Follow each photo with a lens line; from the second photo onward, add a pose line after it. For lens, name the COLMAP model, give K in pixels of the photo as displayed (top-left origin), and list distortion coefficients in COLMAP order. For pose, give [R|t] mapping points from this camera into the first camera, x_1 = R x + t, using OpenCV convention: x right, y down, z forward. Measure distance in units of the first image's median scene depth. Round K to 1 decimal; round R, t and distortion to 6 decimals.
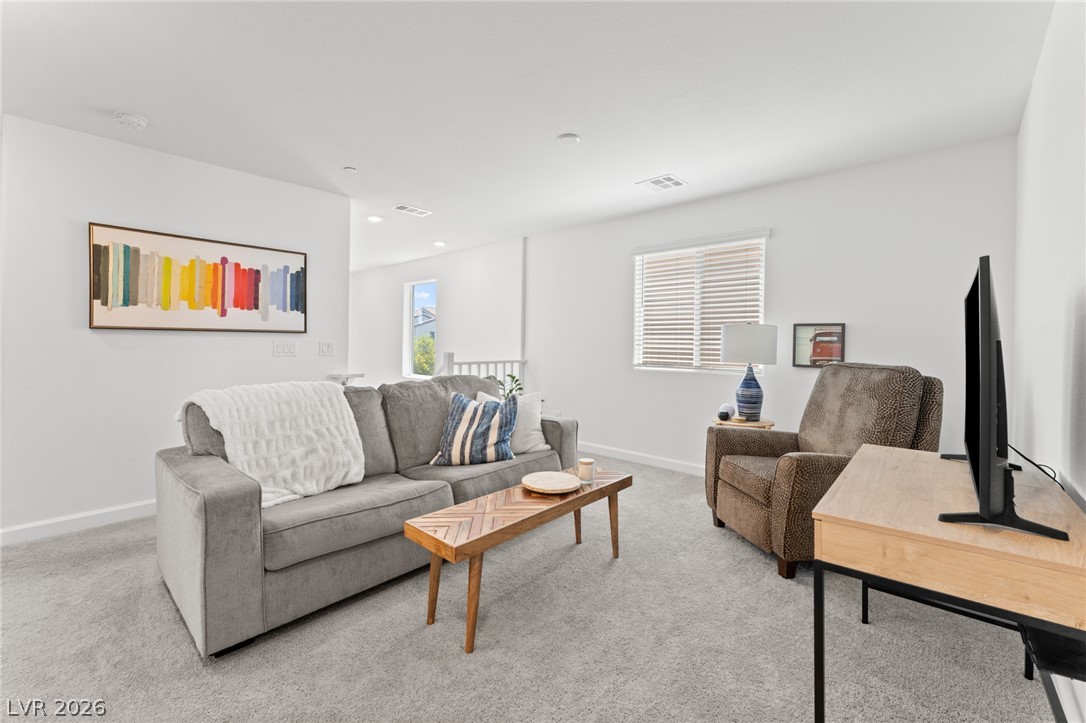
lens RADIAL K [[447.2, 0, 542.4], [0, 447.2, 350.4], [0, 0, 1]] dist [-0.000351, 0.000525]
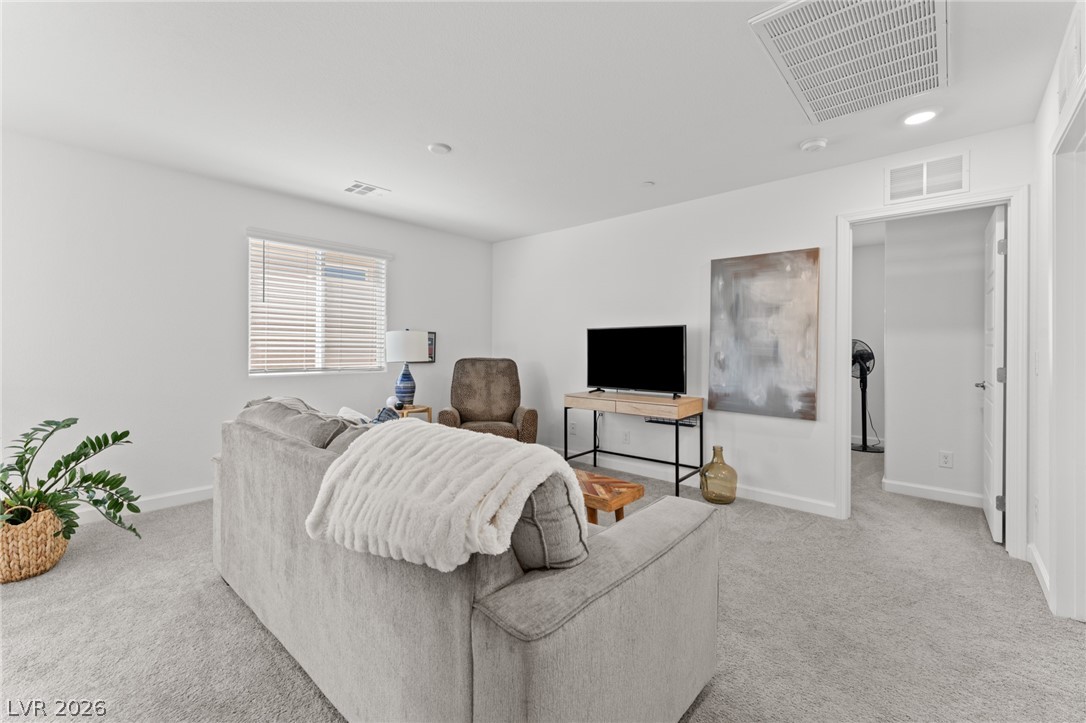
lens RADIAL K [[447.2, 0, 542.0], [0, 447.2, 356.3], [0, 0, 1]] dist [-0.000351, 0.000525]
pose [[0.013570, -0.013390, 0.999818, -0.763782], [0.010367, 0.999858, 0.013250, 0.000659], [-0.999854, 0.010186, 0.013707, 0.581767]]
